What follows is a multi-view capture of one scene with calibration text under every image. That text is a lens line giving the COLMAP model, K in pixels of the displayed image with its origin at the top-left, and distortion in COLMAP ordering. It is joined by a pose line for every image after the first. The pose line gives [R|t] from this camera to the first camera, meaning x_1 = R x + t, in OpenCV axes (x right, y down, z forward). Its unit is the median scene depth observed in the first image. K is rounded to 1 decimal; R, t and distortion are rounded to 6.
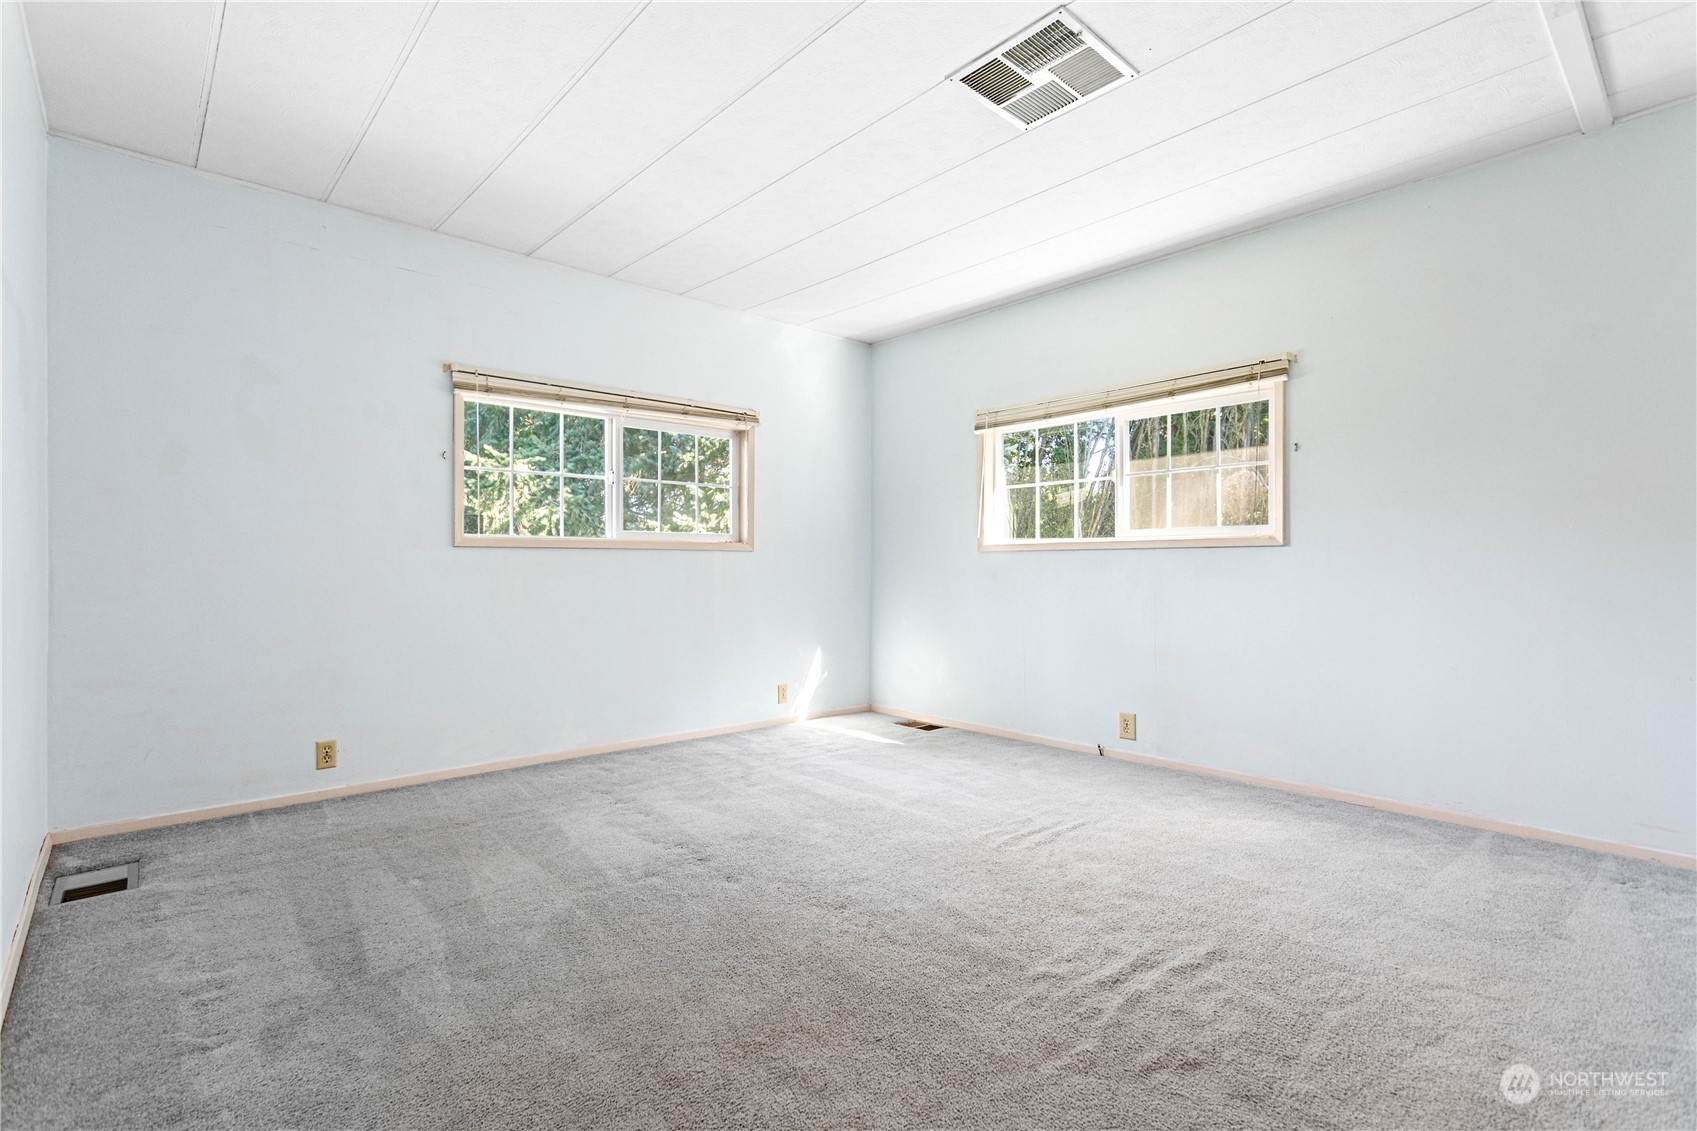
lens RADIAL K [[797.3, 0, 847.6], [0, 797.3, 571.8], [0, 0, 1]] dist [0.000880, 0.000077]
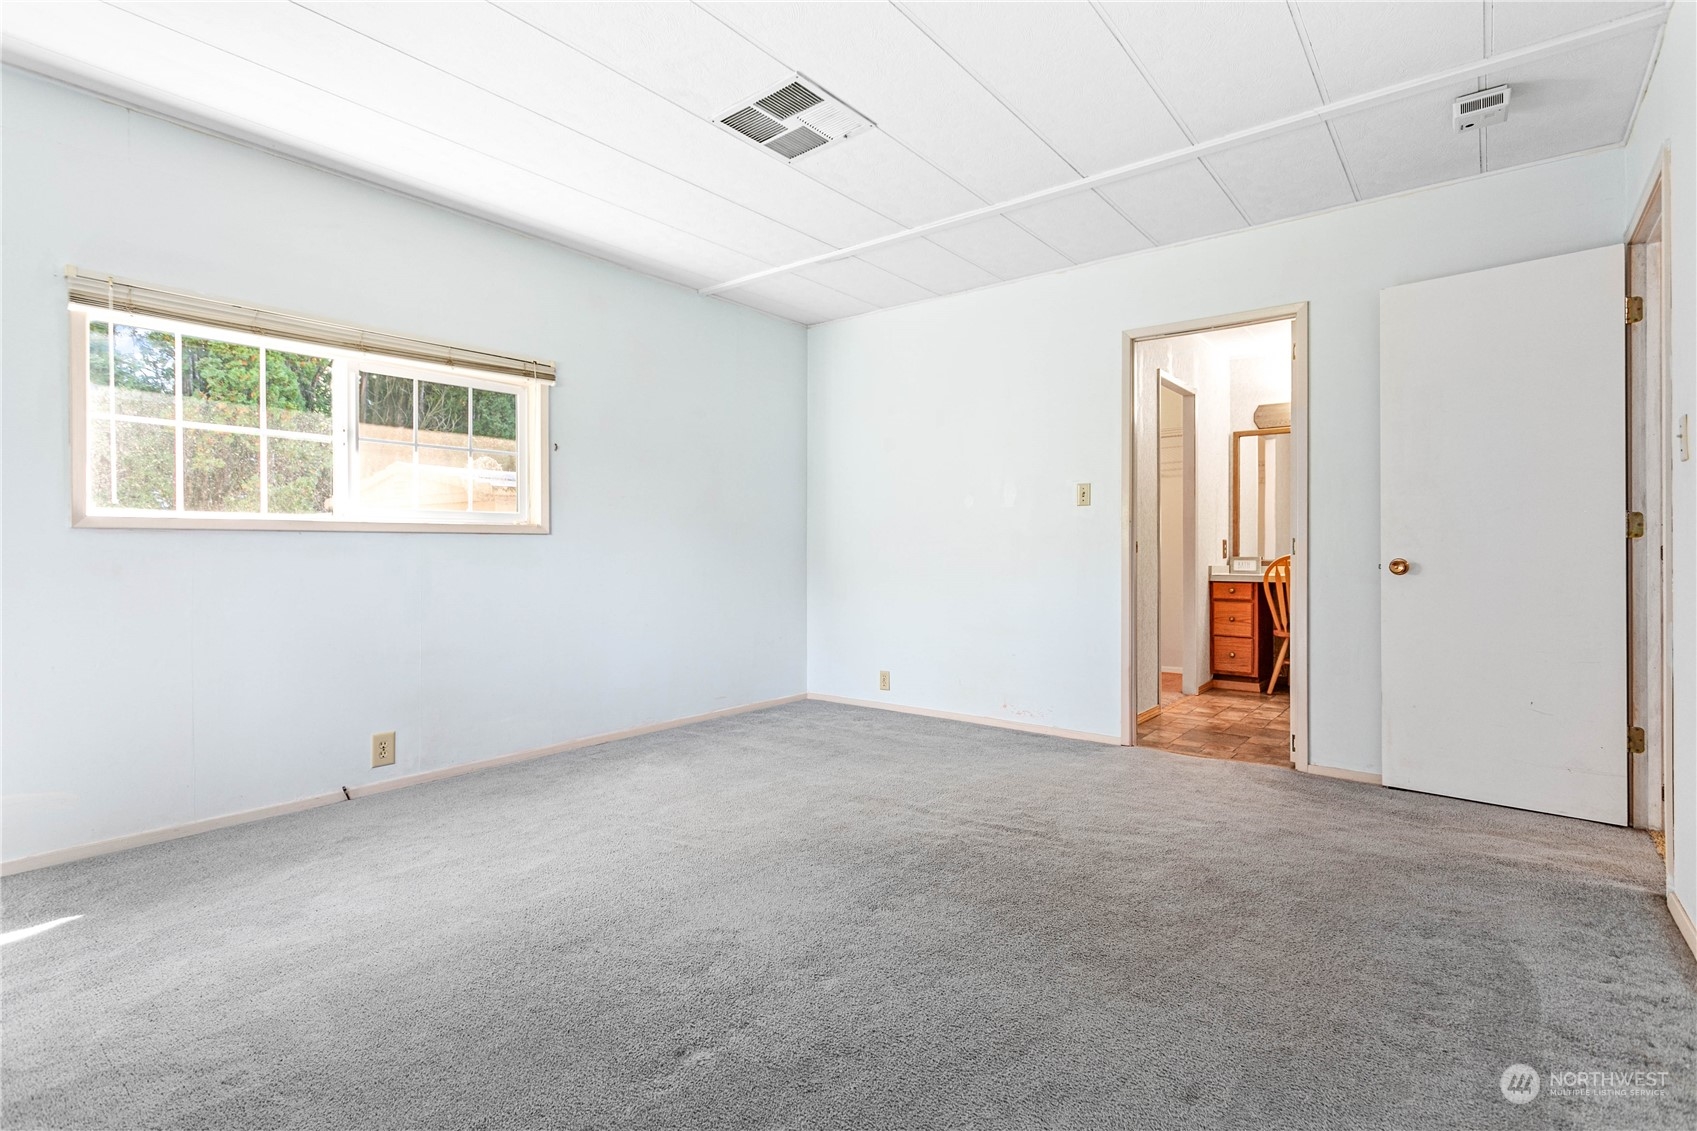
lens RADIAL K [[804.5, 0, 845.9], [0, 804.5, 552.1], [0, 0, 1]] dist [0.002807, 0.000502]
pose [[-0.163721, -0.003004, 0.986502, -0.553947], [0.008385, 0.999955, 0.004437, -0.007966], [-0.986471, 0.008998, -0.163689, 0.687890]]
